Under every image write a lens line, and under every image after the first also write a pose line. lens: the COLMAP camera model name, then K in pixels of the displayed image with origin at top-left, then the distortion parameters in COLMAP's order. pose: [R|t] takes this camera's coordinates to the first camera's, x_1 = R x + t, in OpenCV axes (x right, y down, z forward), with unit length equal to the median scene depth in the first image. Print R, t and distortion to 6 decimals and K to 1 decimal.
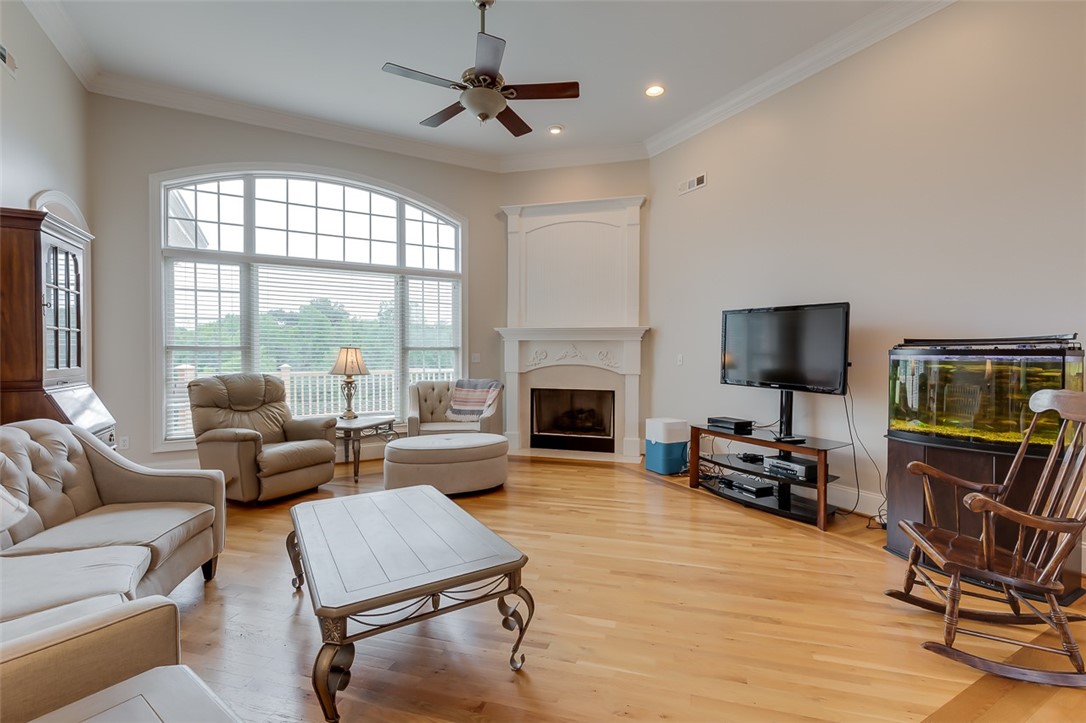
lens RADIAL K [[490.3, 0, 551.6], [0, 490.3, 359.5], [0, 0, 1]] dist [0.001906, -0.000025]
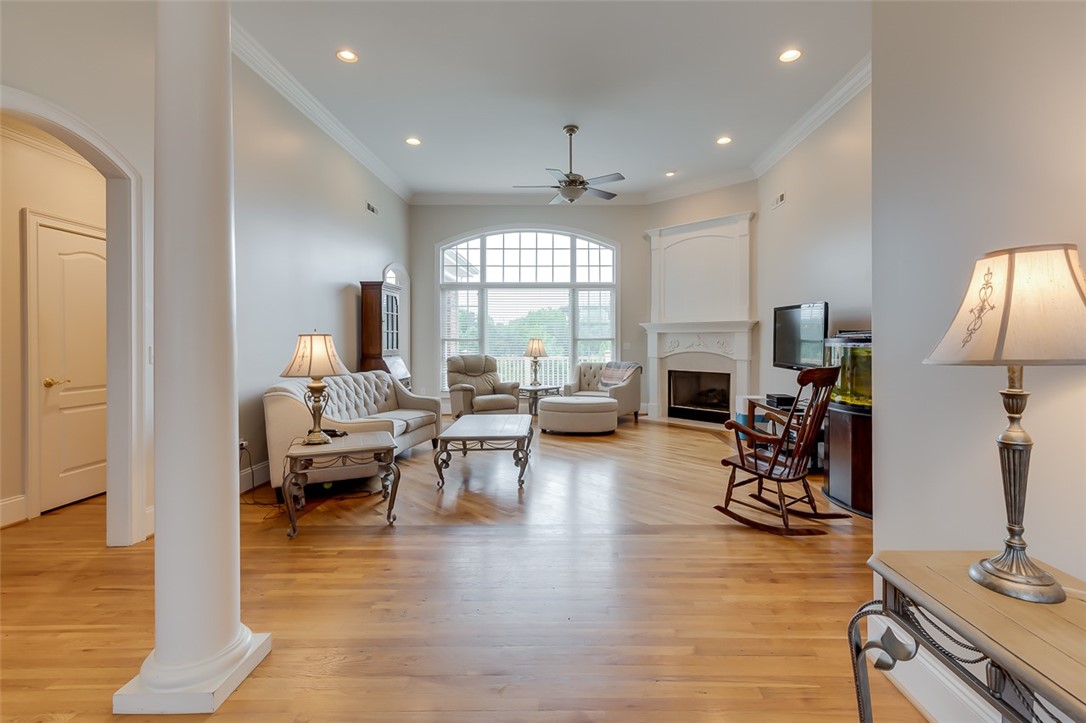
lens RADIAL K [[506.0, 0, 572.5], [0, 506.0, 345.9], [0, 0, 1]] dist [0.000659, 0.000098]
pose [[0.872040, 0.001295, -0.489433, 0.428332], [-0.005285, 0.999963, -0.006772, 0.006803], [0.489406, 0.008492, 0.872015, -0.299284]]
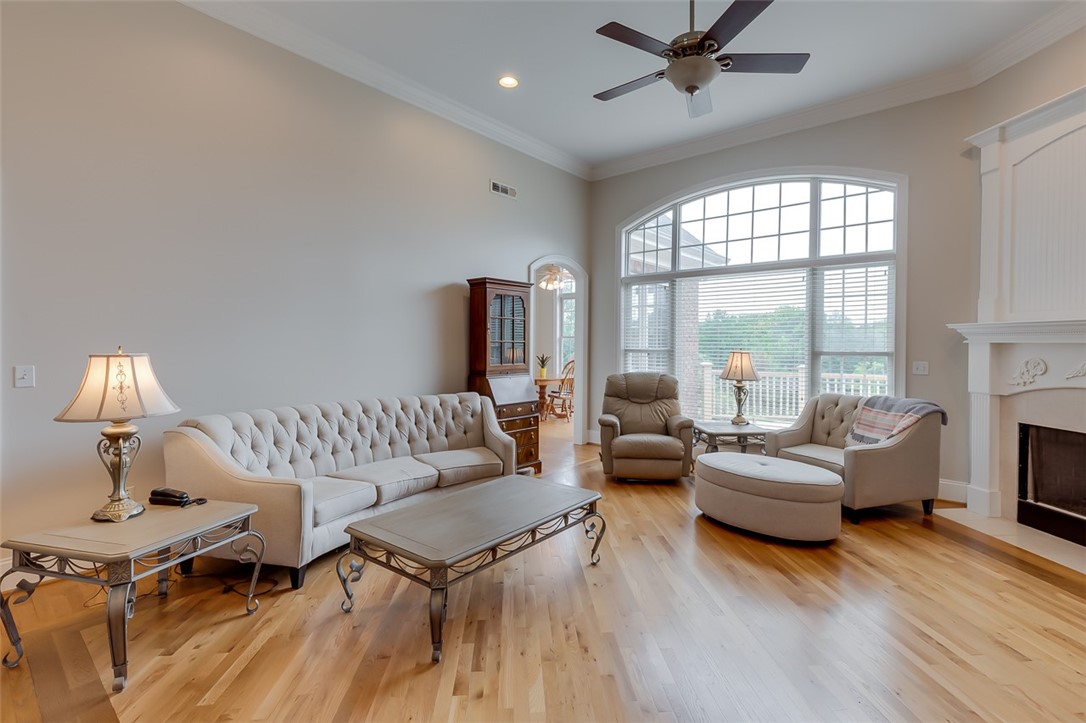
lens RADIAL K [[499.3, 0, 566.7], [0, 499.3, 348.5], [0, 0, 1]] dist [0.000993, -0.000247]
pose [[0.355147, 0.010936, -0.934747, 0.367366], [-0.020657, 0.999779, 0.003849, -0.025456], [0.934582, 0.017942, 0.355294, 0.296559]]
